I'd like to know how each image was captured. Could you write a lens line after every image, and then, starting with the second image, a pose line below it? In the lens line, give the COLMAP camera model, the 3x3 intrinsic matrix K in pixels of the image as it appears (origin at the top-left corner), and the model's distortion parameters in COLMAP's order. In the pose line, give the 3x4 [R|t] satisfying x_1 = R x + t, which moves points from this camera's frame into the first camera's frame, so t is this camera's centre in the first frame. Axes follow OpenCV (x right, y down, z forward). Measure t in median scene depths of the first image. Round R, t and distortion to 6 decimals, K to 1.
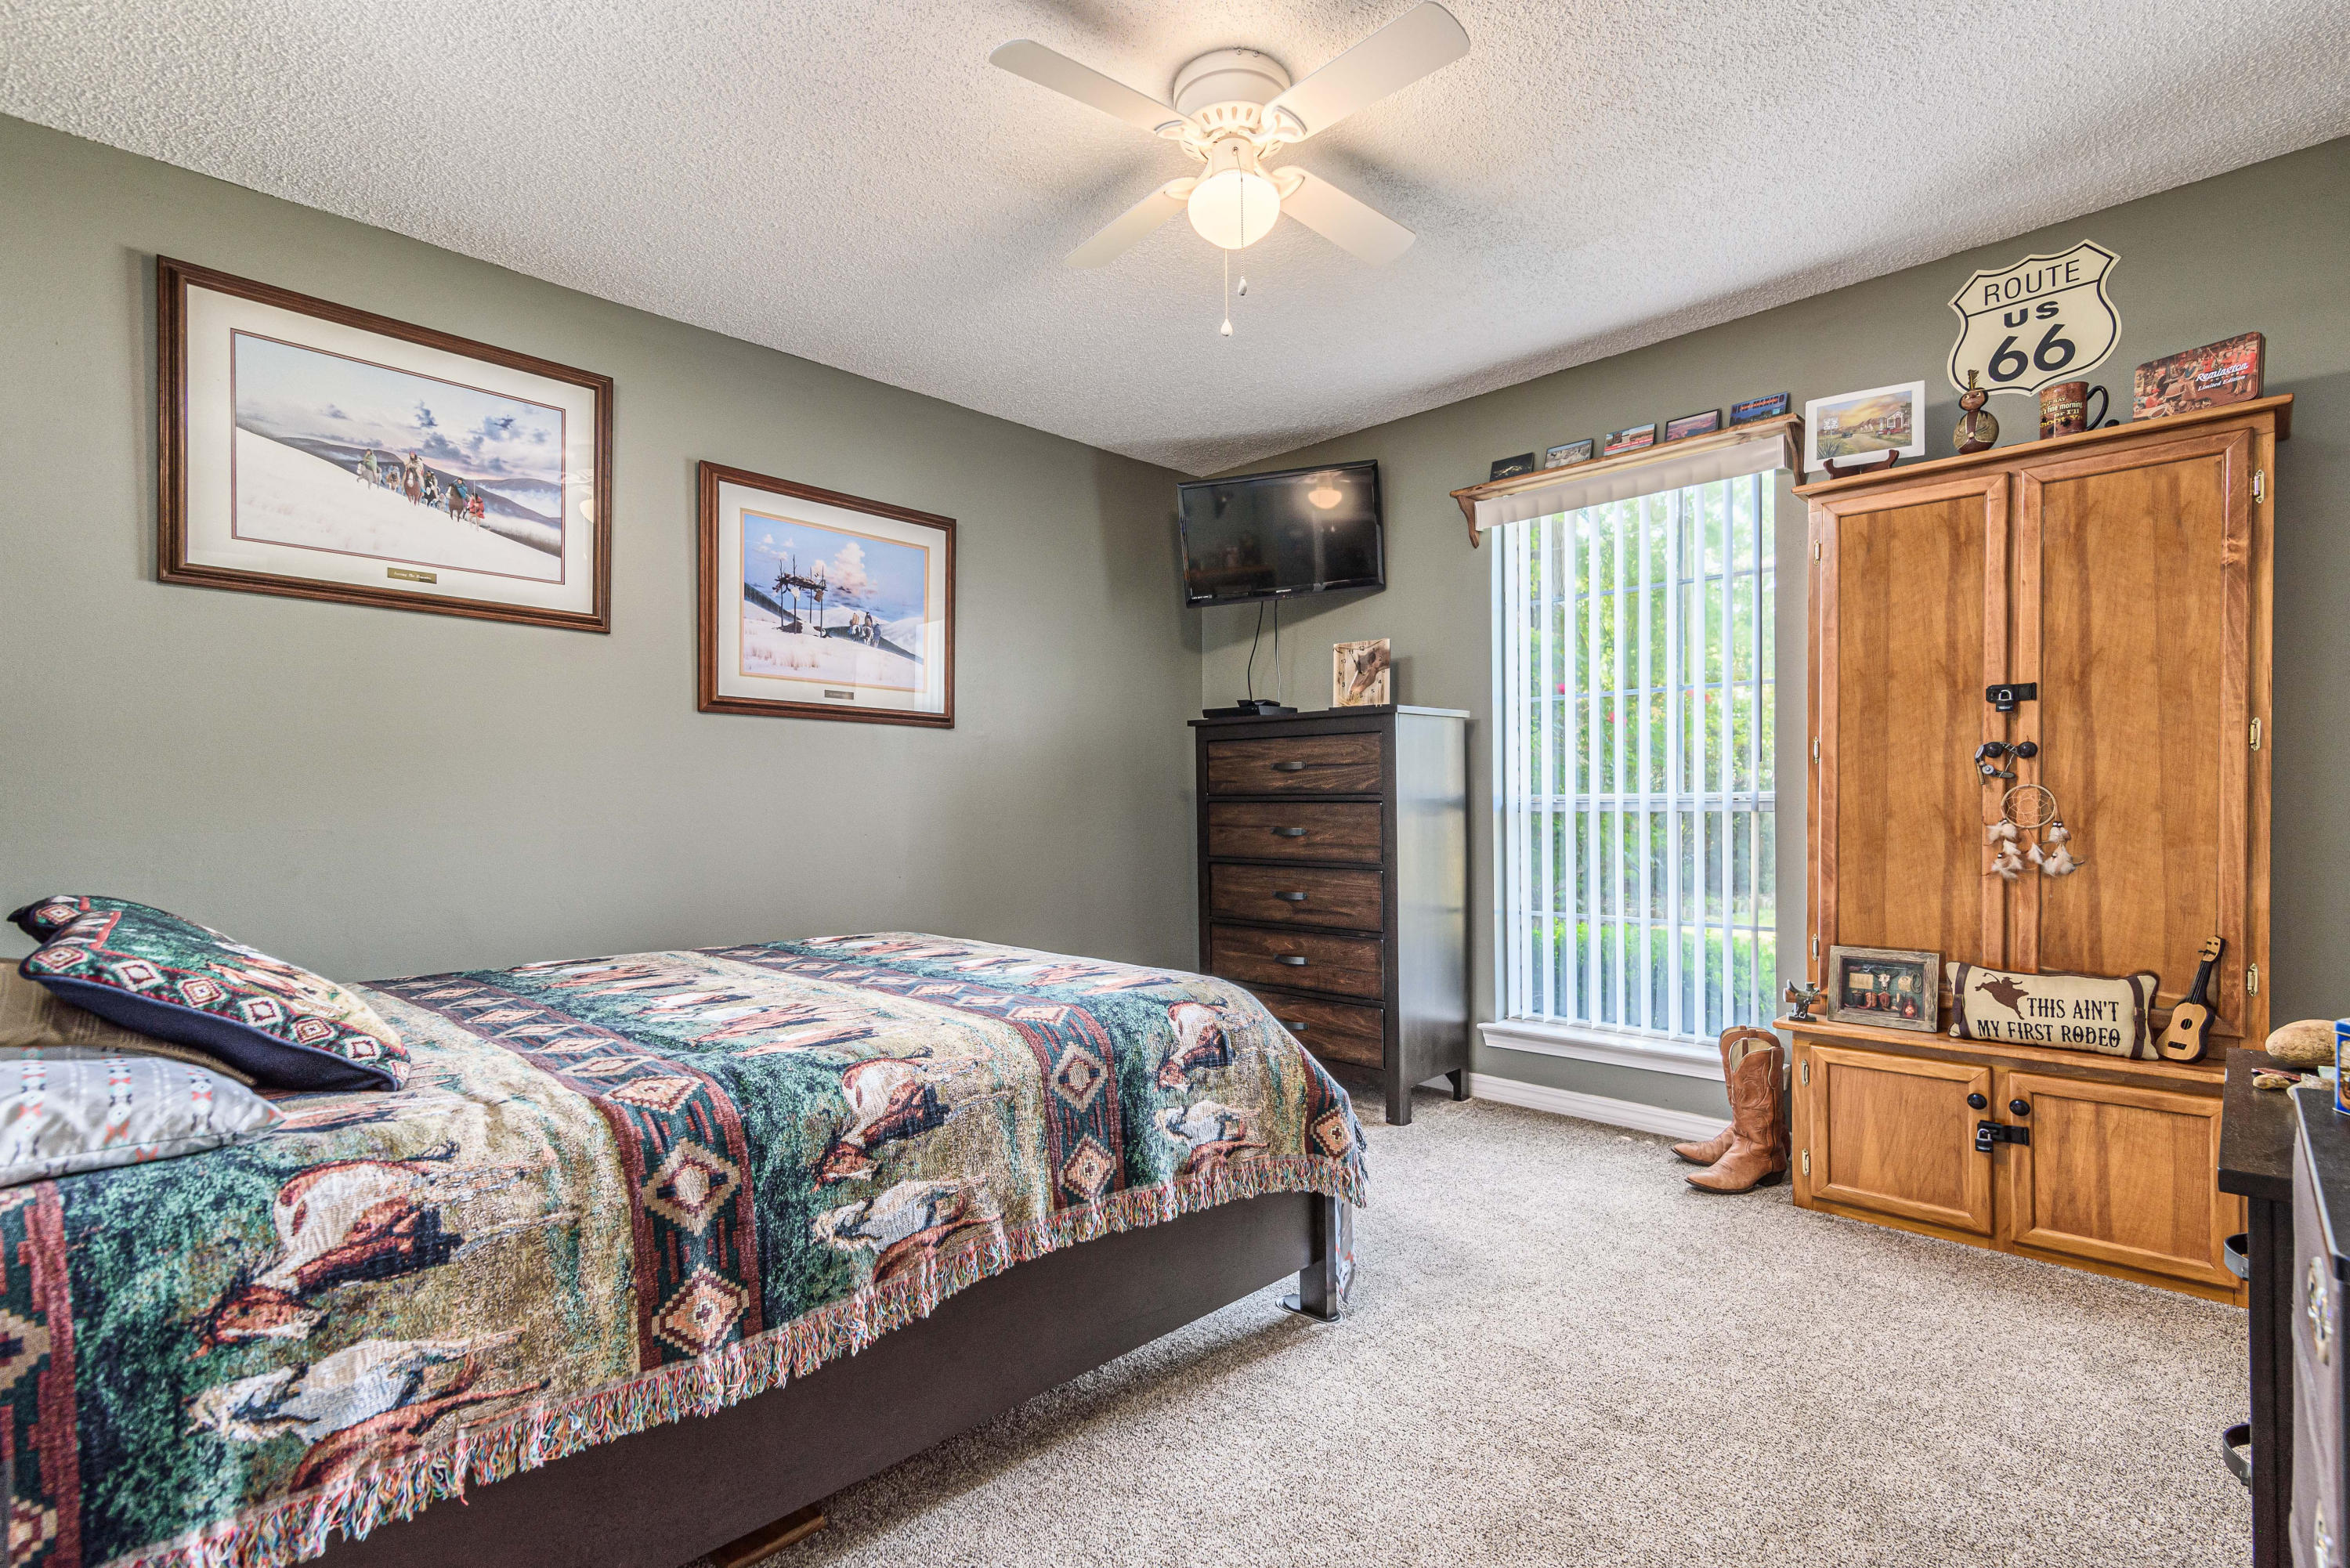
lens RADIAL K [[1077.2, 0, 1236.9], [0, 1077.2, 816.9], [0, 0, 1]] dist [0.019291, -0.004883]
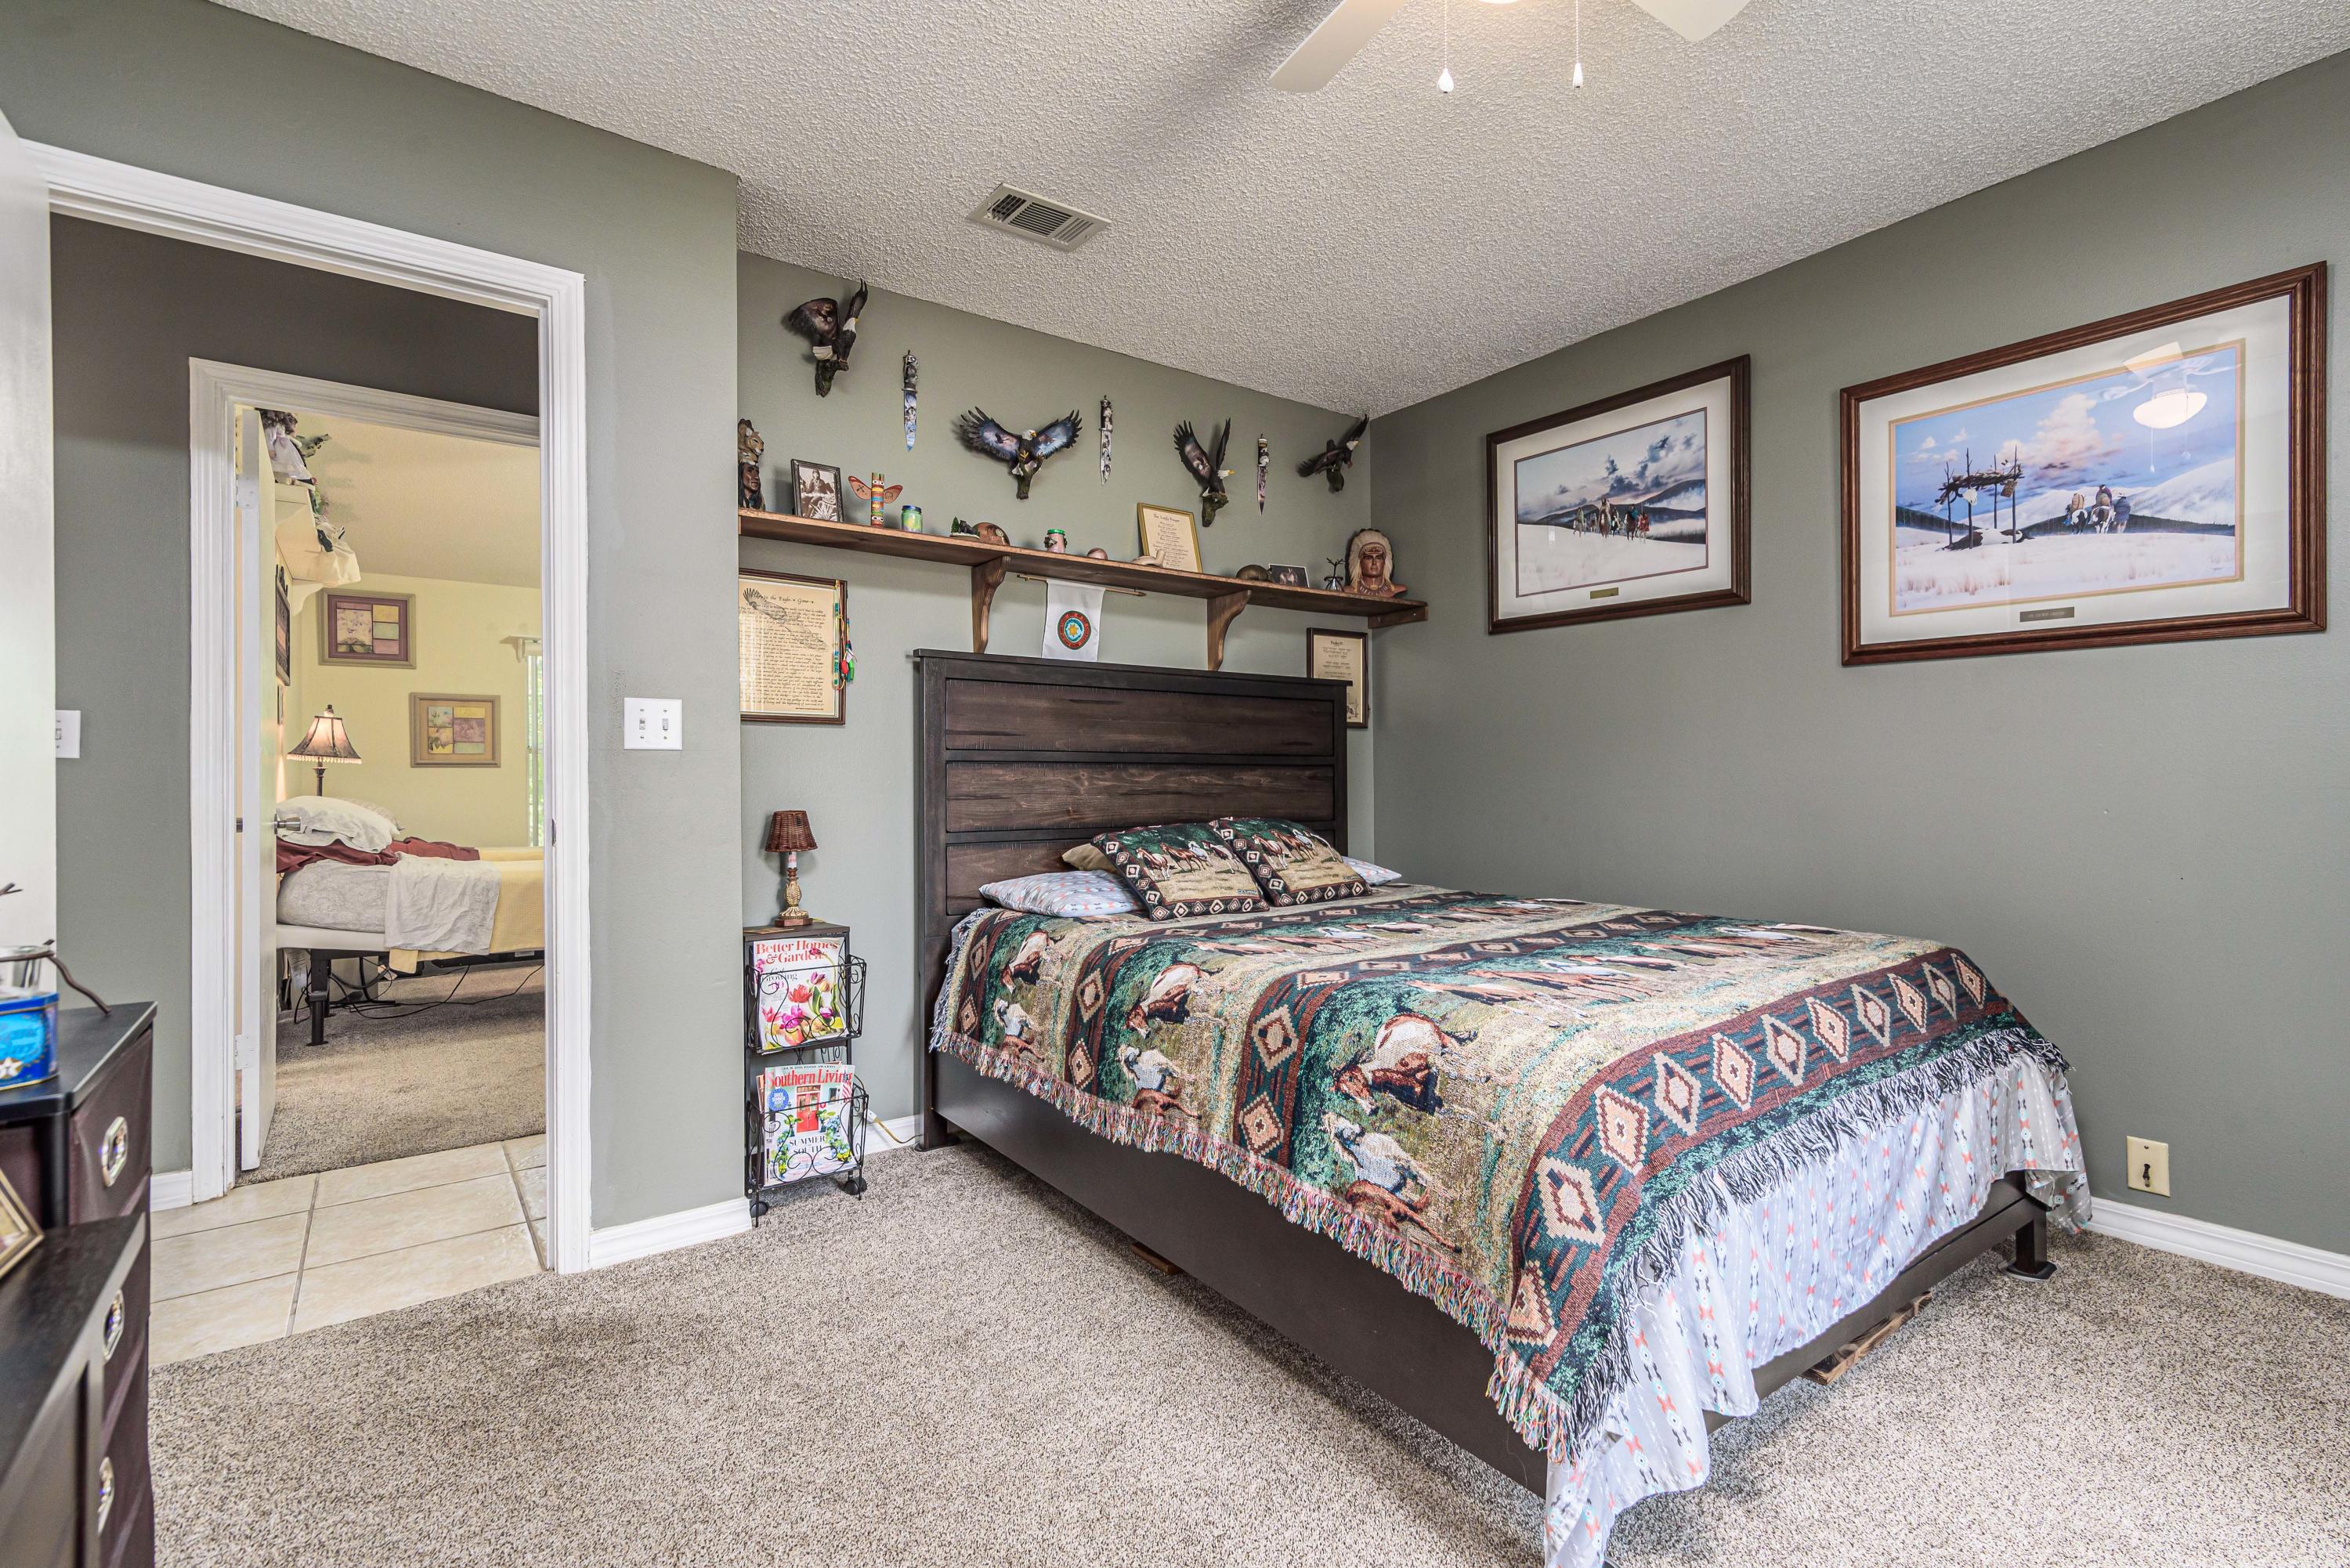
lens RADIAL K [[1077.2, 0, 1178.5], [0, 1077.2, 772.9], [0, 0, 1]] dist [0.019291, -0.004883]
pose [[-0.182399, 0.003100, -0.983220, 0.587692], [-0.000167, 0.999995, 0.003184, -0.011713], [0.983225, 0.000745, -0.182397, 0.723661]]
